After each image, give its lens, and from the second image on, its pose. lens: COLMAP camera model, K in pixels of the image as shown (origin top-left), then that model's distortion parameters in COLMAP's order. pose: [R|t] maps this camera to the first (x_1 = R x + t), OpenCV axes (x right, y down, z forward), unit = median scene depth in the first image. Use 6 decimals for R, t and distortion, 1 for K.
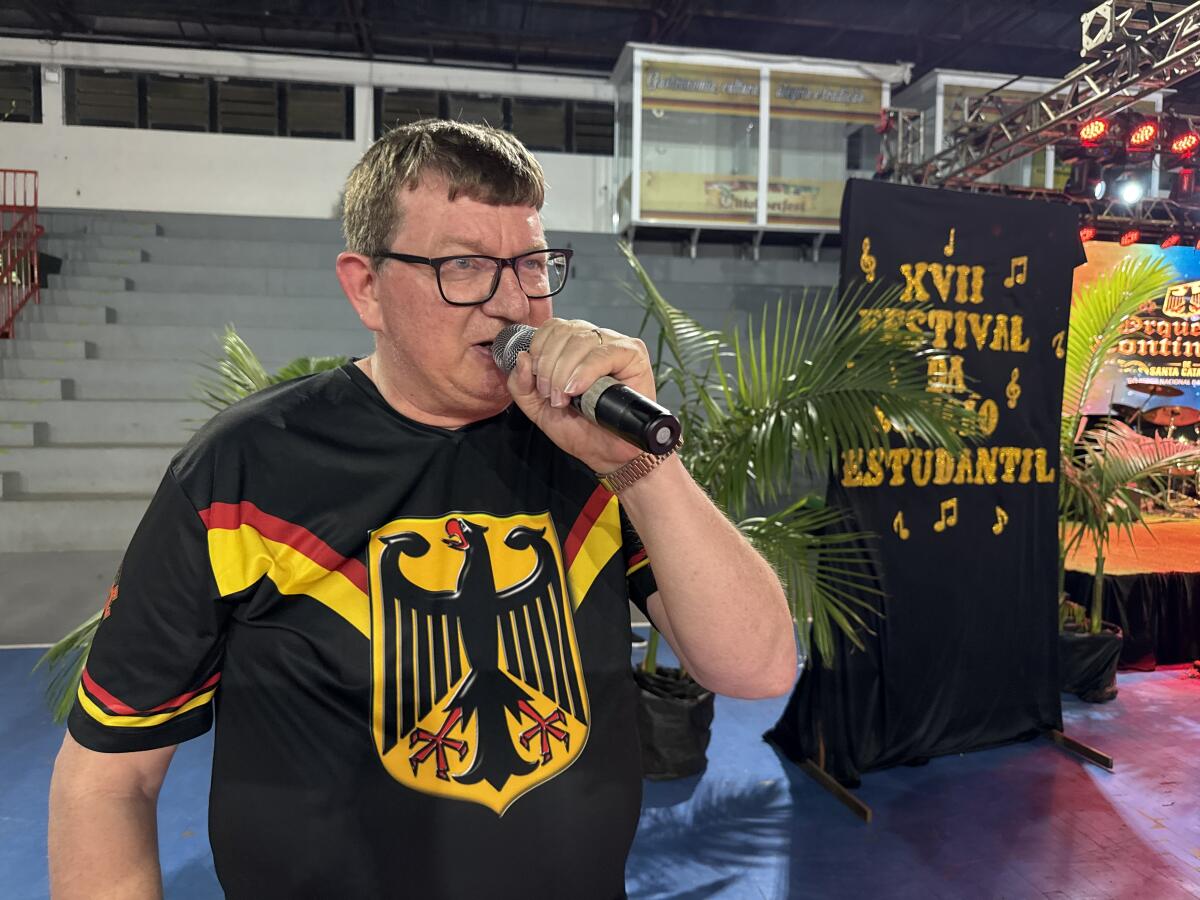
lens RADIAL K [[881.3, 0, 603.6], [0, 881.3, 427.9], [0, 0, 1]] dist [0.006030, -0.025334]
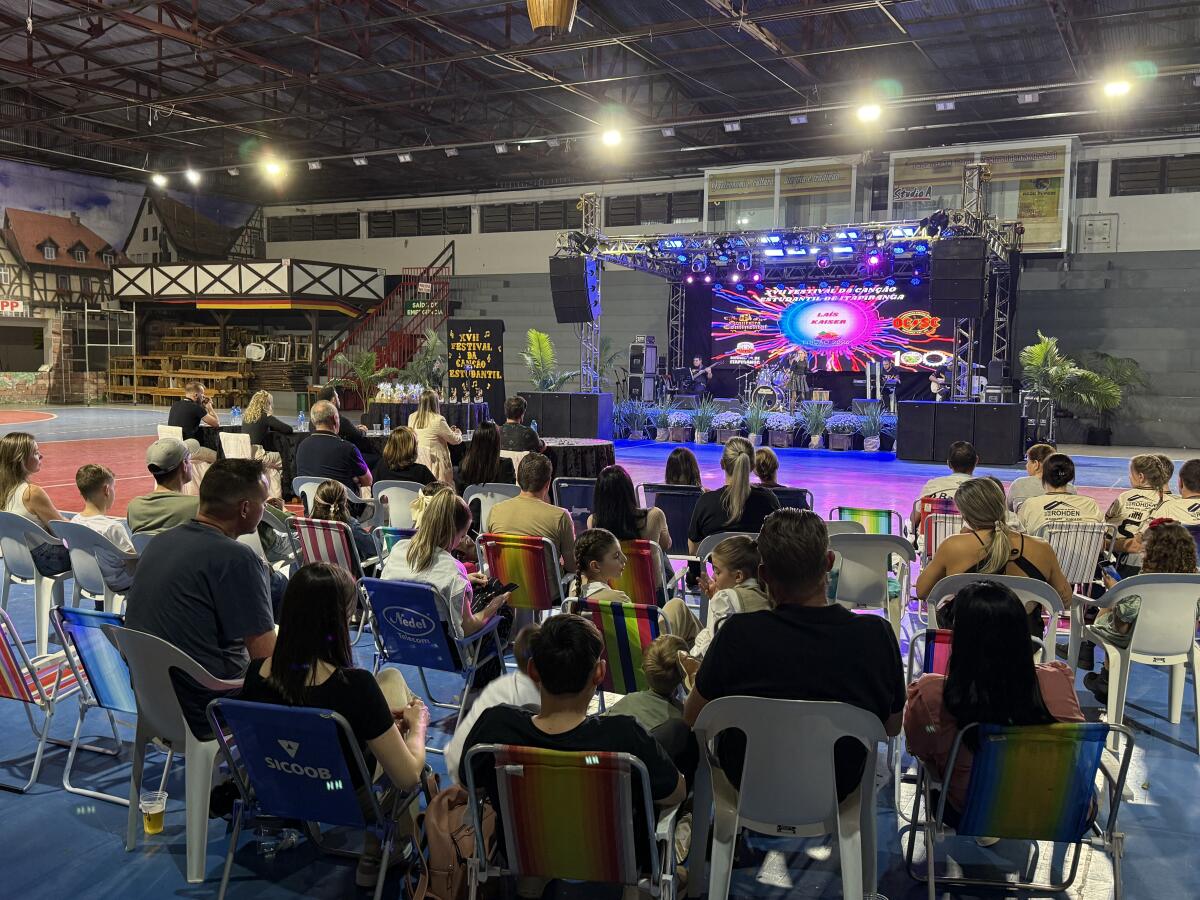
lens RADIAL K [[1080.3, 0, 600.0], [0, 1080.3, 450.0], [0, 0, 1]] dist [0.210398, -0.468768]
pose [[0.782307, 0.052648, -0.620665, 4.708938], [-0.026711, 0.998341, 0.051017, 0.138969], [0.622321, -0.023332, 0.782415, -3.315441]]
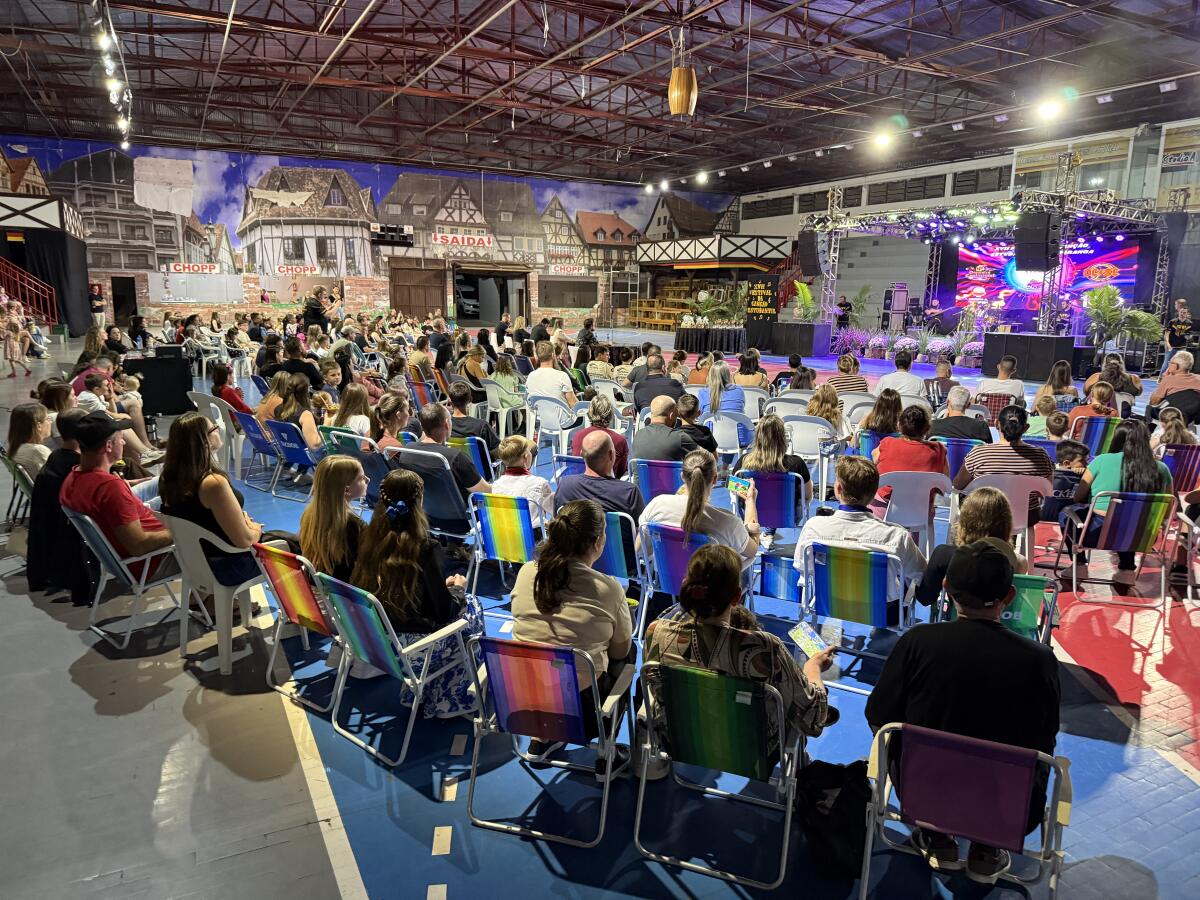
lens RADIAL K [[847.3, 0, 598.5], [0, 847.3, 484.0], [0, 0, 1]] dist [0.030924, -0.055170]
pose [[0.287377, 0.205698, -0.935469, 7.183750], [-0.039150, 0.978374, 0.203105, 0.074995], [0.957017, -0.021744, 0.289215, -2.527649]]
